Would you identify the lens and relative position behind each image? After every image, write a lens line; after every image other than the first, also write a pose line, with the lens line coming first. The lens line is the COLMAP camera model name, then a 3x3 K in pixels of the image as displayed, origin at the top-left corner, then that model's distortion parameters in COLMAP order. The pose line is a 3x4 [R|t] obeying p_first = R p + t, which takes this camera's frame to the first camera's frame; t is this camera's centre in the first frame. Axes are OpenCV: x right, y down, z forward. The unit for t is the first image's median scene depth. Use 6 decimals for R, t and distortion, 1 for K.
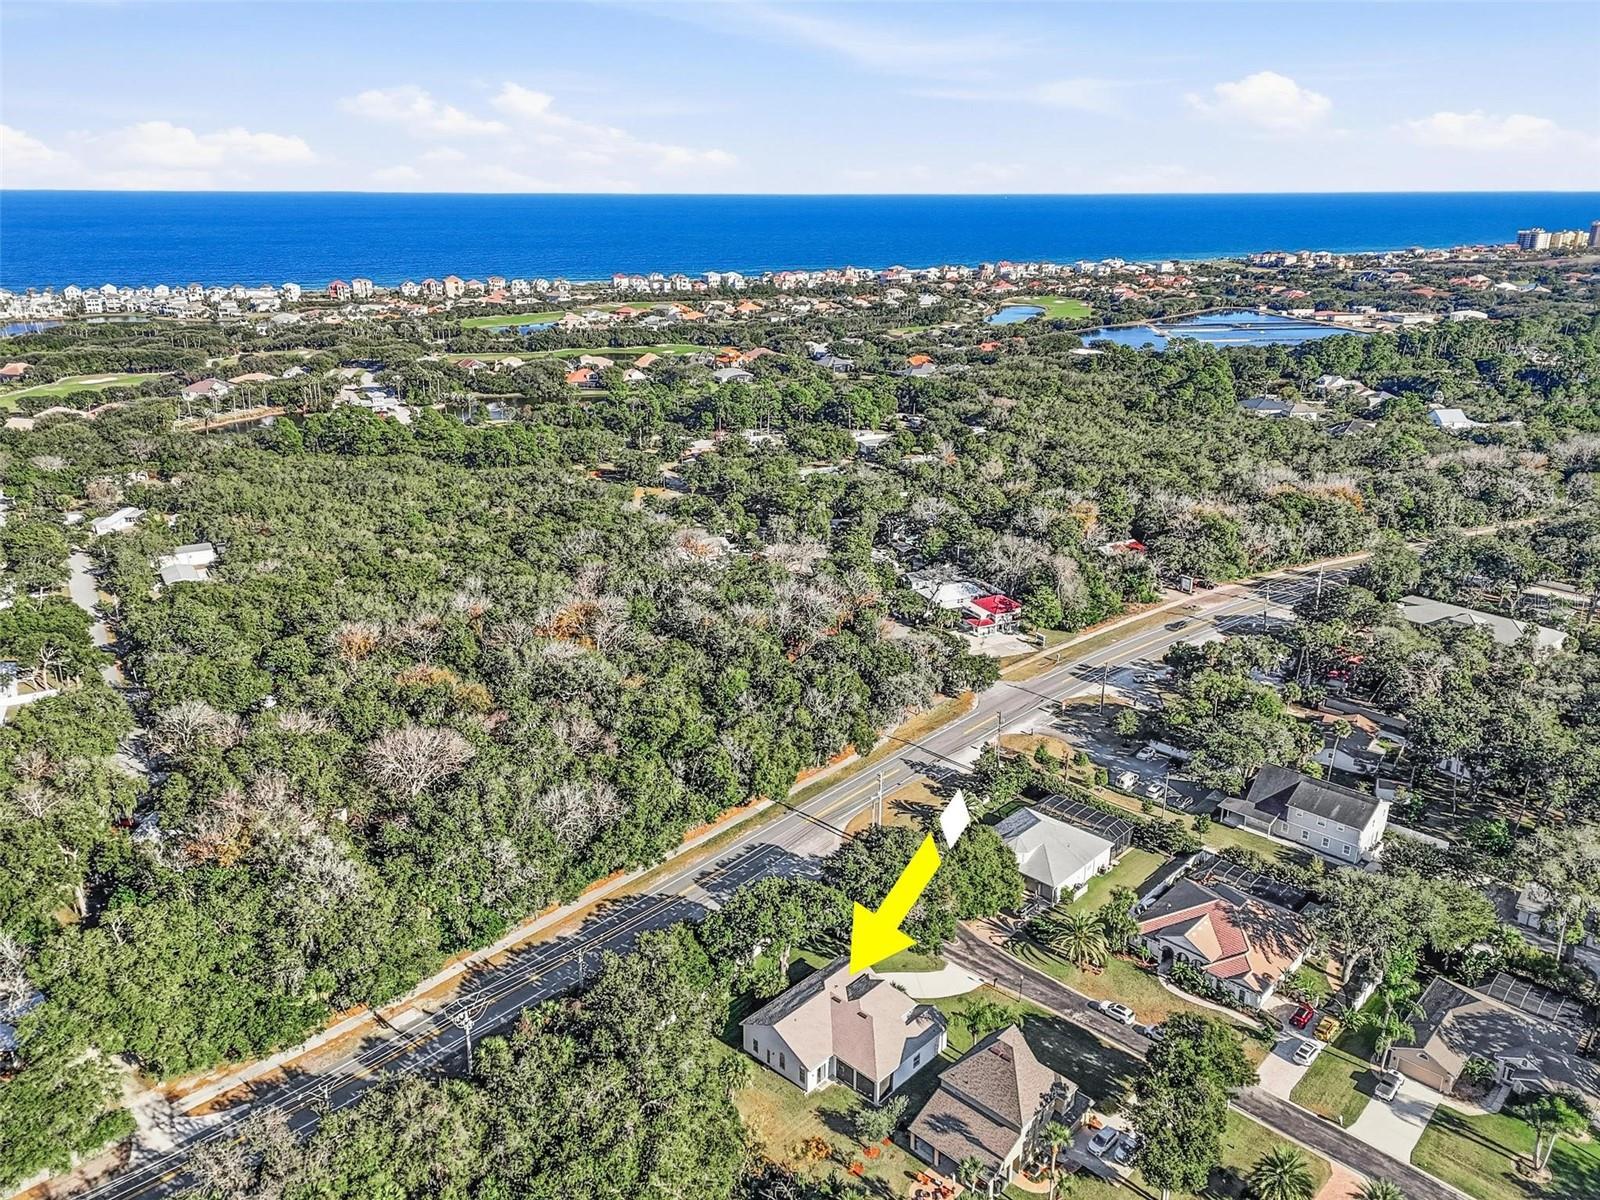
lens RADIAL K [[1168.6, 0, 800.0], [0, 1168.6, 600.0], [0, 0, 1]] dist [0.084184, -0.088182]
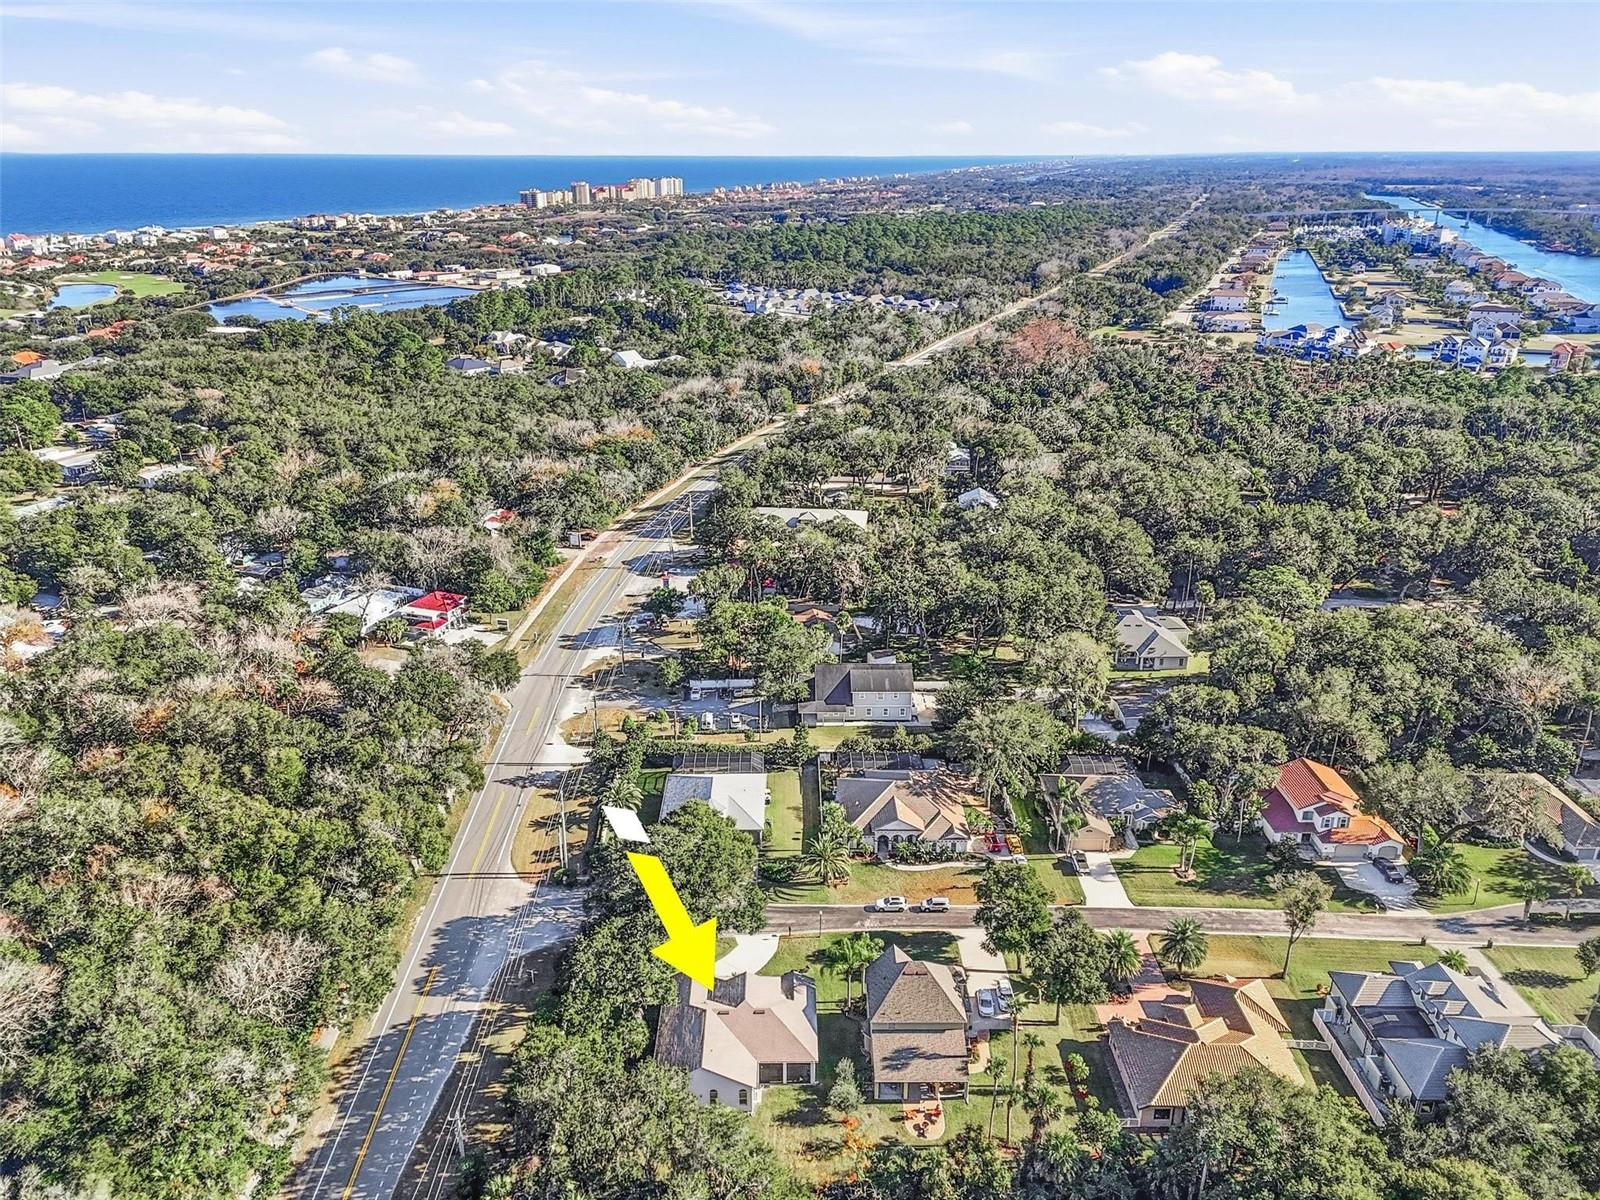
lens RADIAL K [[1168.6, 0, 800.0], [0, 1168.6, 600.0], [0, 0, 1]] dist [0.084184, -0.088182]
pose [[0.716027, -0.248448, 0.652364, -0.265940], [0.229812, 0.966324, 0.115778, -0.044971], [-0.659159, 0.067021, 0.749011, 0.129160]]
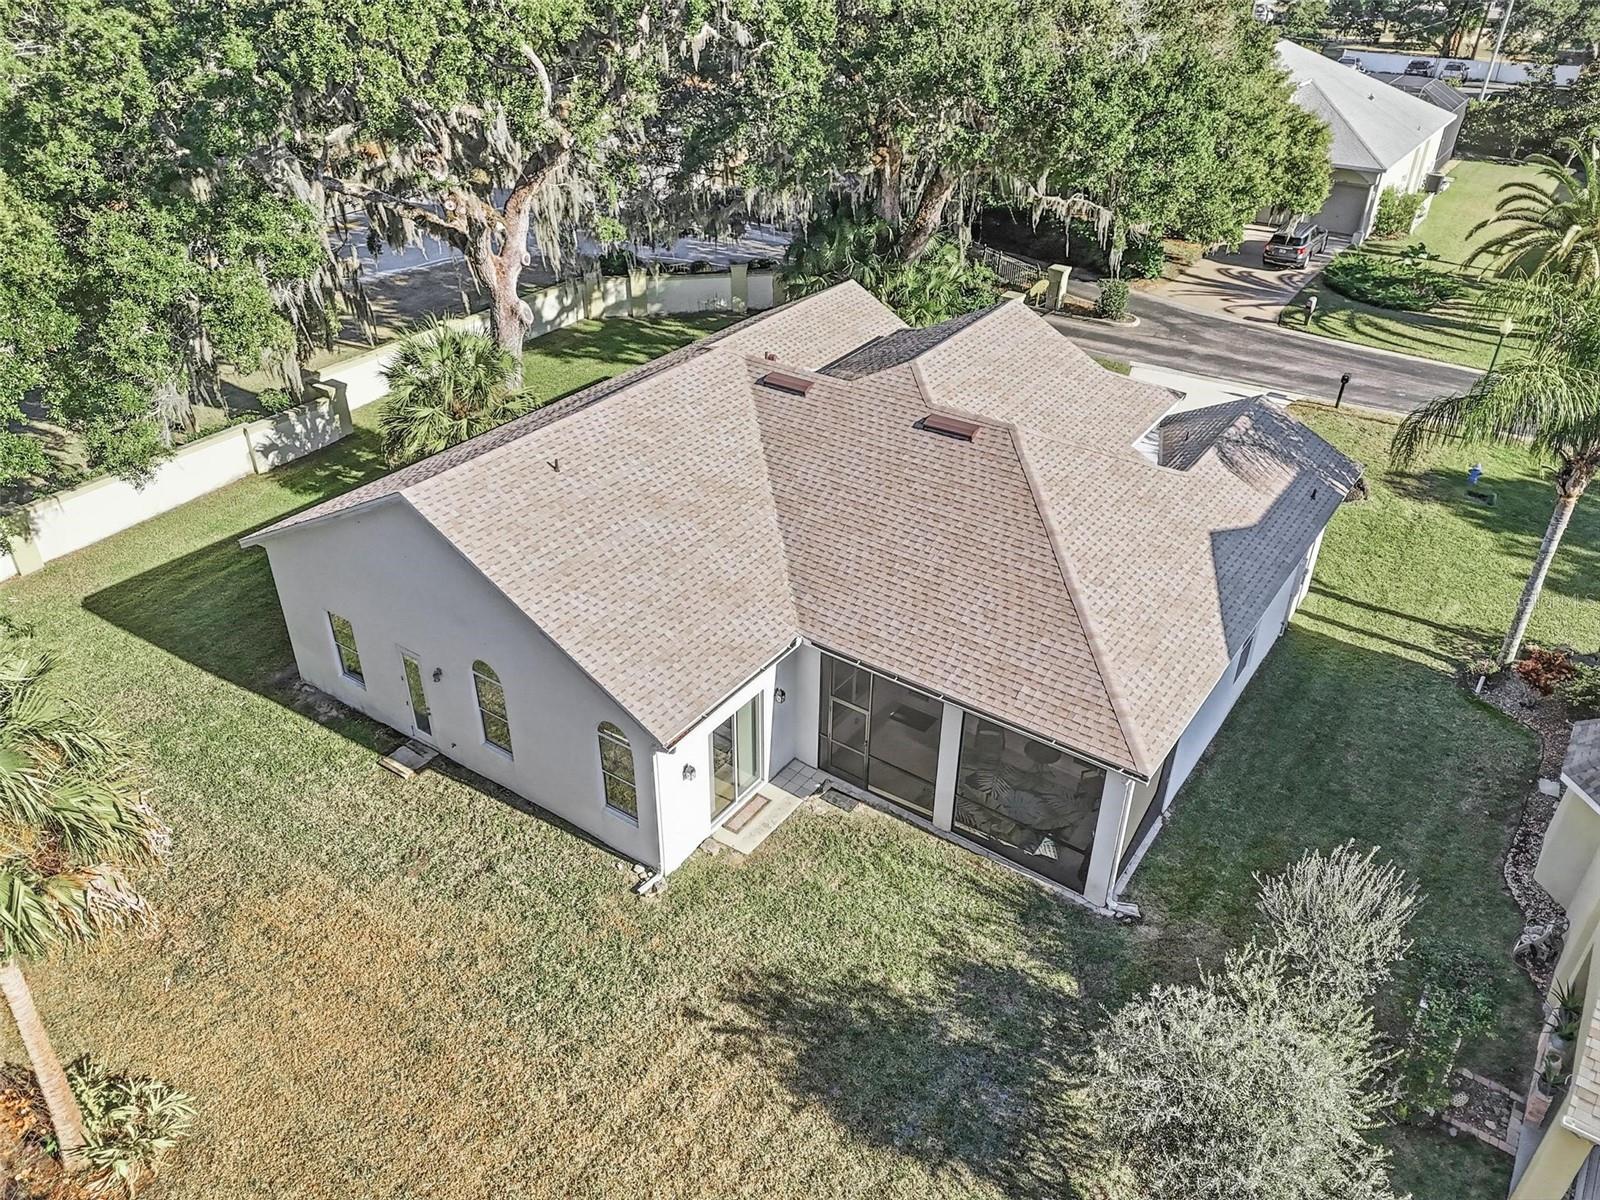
lens RADIAL K [[1168.6, 0, 800.0], [0, 1168.6, 600.0], [0, 0, 1]] dist [0.084184, -0.088182]
pose [[0.988469, -0.068665, 0.134957, 0.003556], [0.035817, 0.972006, 0.232208, 0.189646], [-0.147124, -0.224697, 0.963258, 0.469454]]
